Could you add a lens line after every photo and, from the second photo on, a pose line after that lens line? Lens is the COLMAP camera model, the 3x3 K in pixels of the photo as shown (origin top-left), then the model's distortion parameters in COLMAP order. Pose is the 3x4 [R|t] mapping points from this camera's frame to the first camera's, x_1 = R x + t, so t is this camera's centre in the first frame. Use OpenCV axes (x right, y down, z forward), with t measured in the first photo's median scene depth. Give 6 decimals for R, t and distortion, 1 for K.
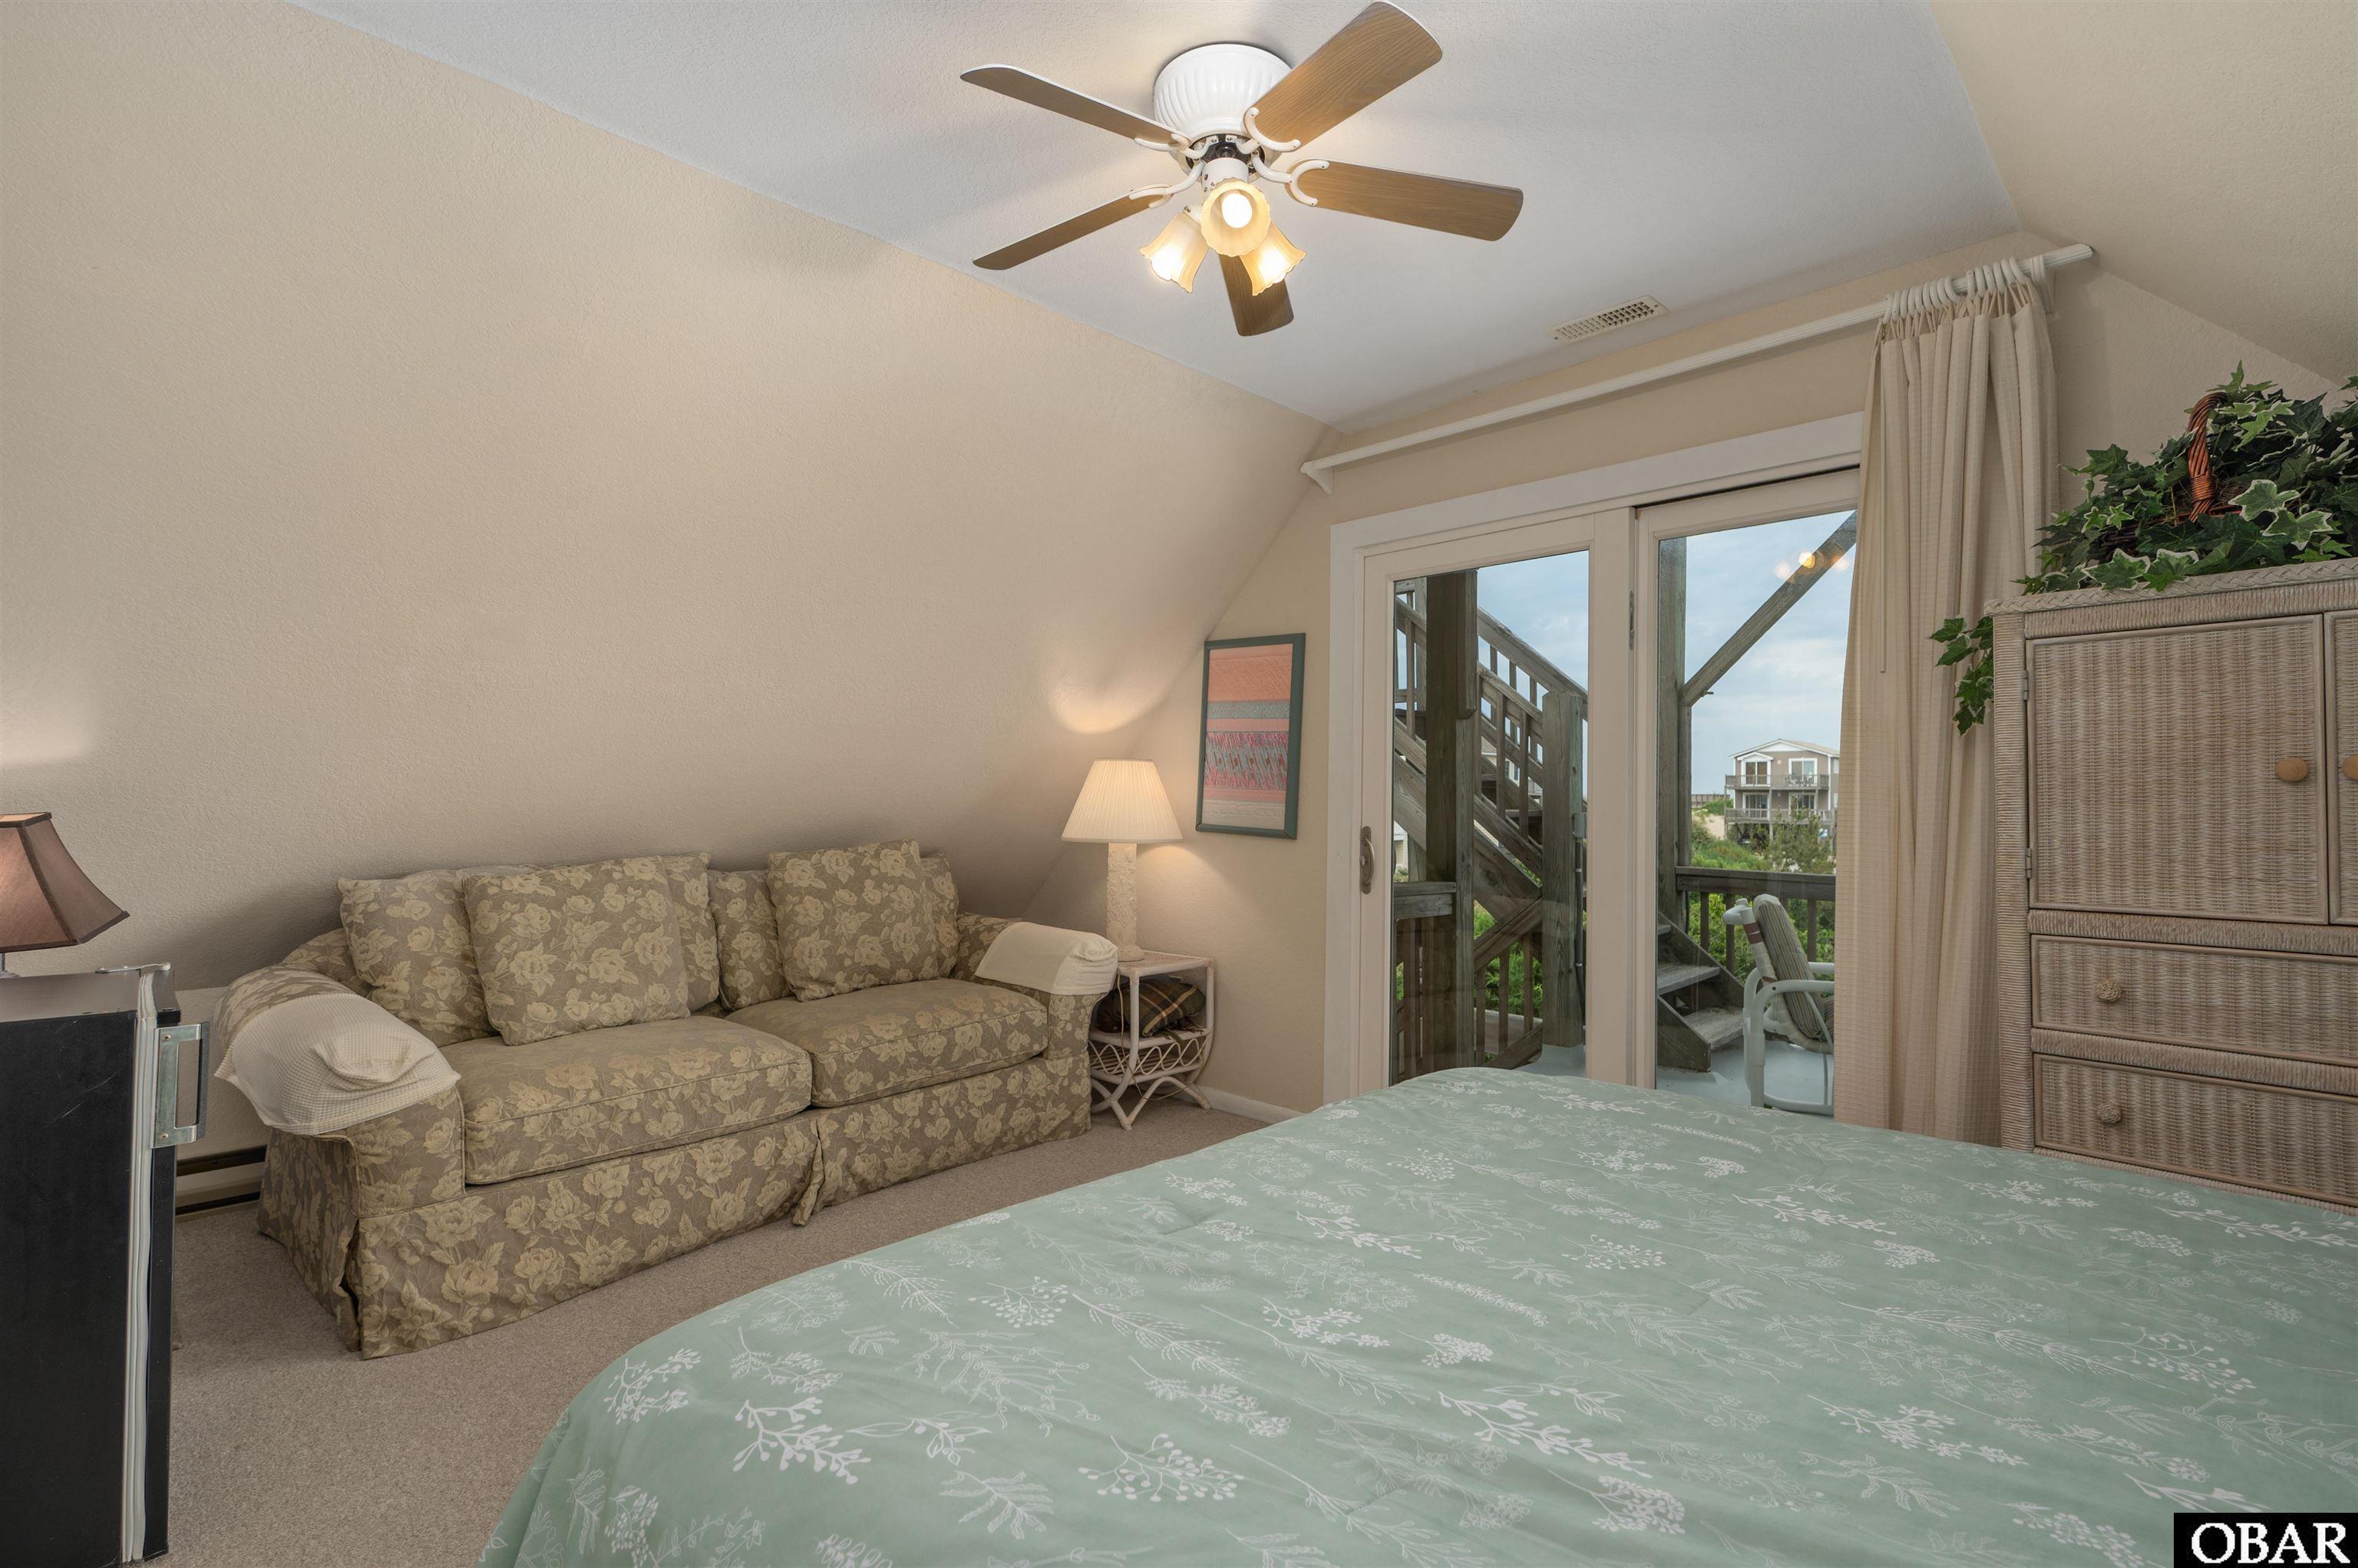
lens RADIAL K [[1103.1, 0, 1179.0], [0, 1103.1, 784.0], [0, 0, 1]] dist [-0.003850, -0.000549]
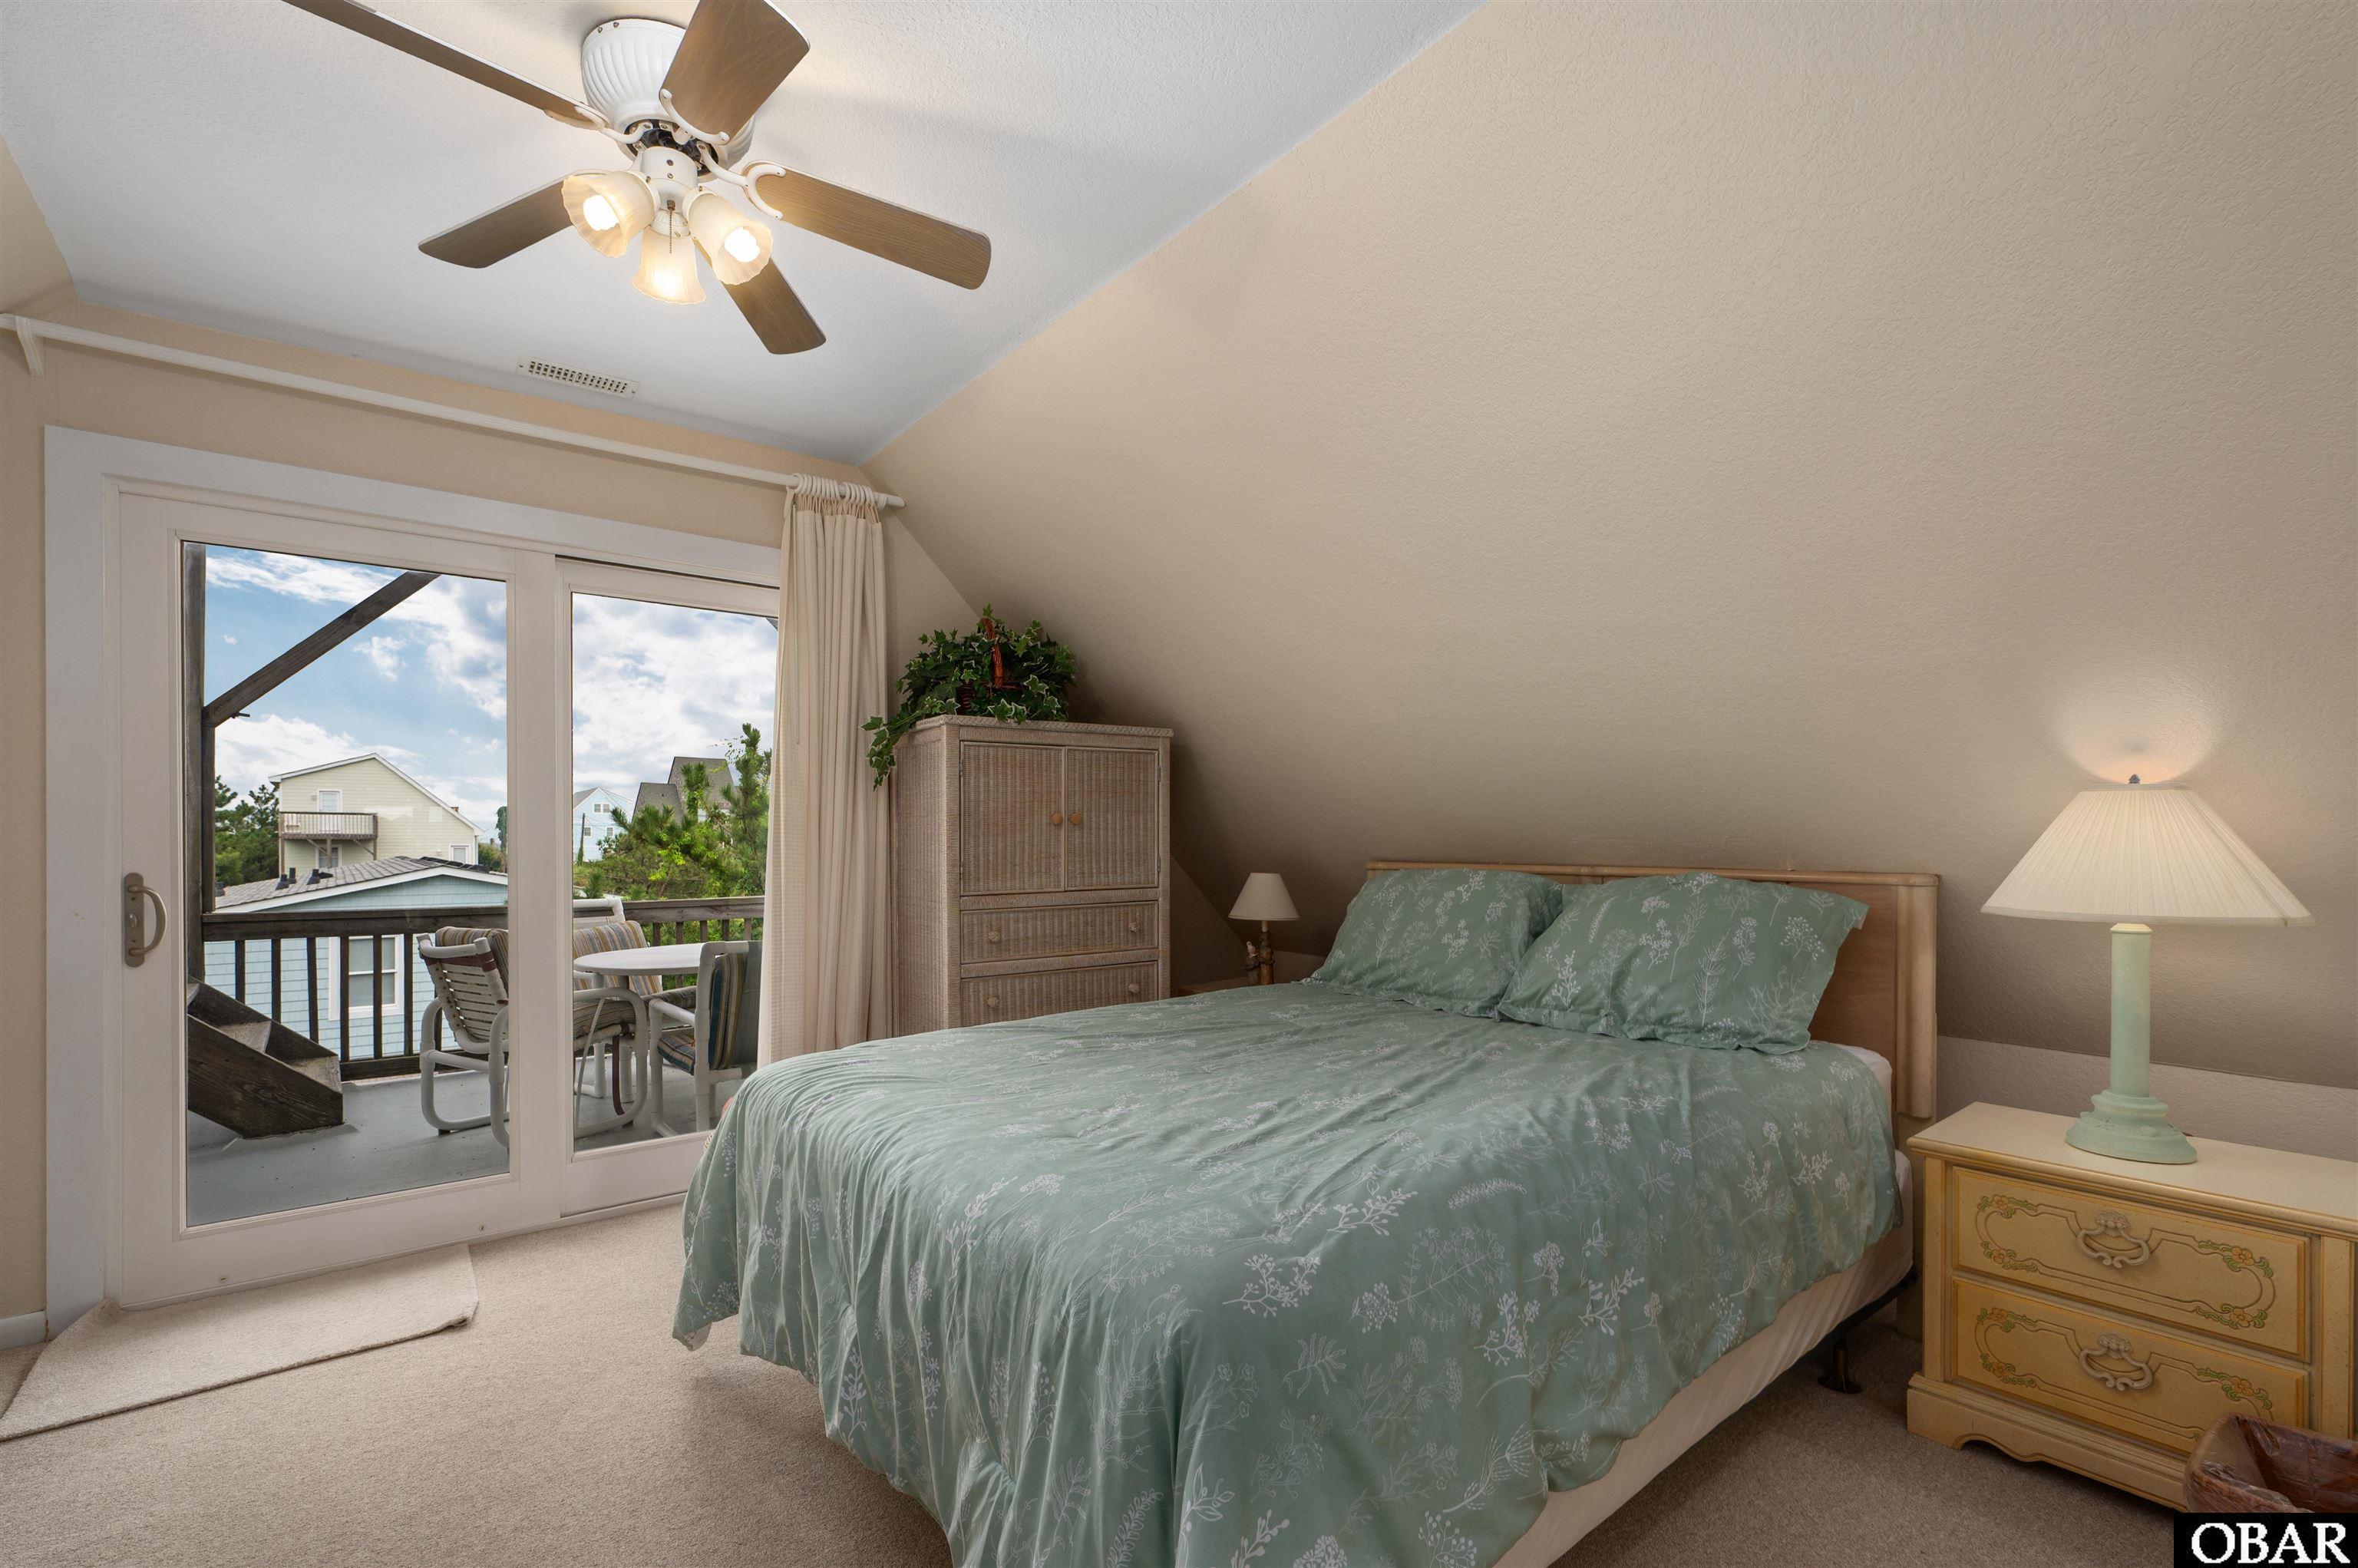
lens RADIAL K [[1046.0, 0, 1187.3], [0, 1046.0, 834.9], [0, 0, 1]] dist [-0.000418, -0.000090]
pose [[0.102823, 0.000190, 0.994700, -0.903894], [-0.012128, 0.999926, 0.001063, 0.011412], [-0.994626, -0.012173, 0.102817, 0.518891]]
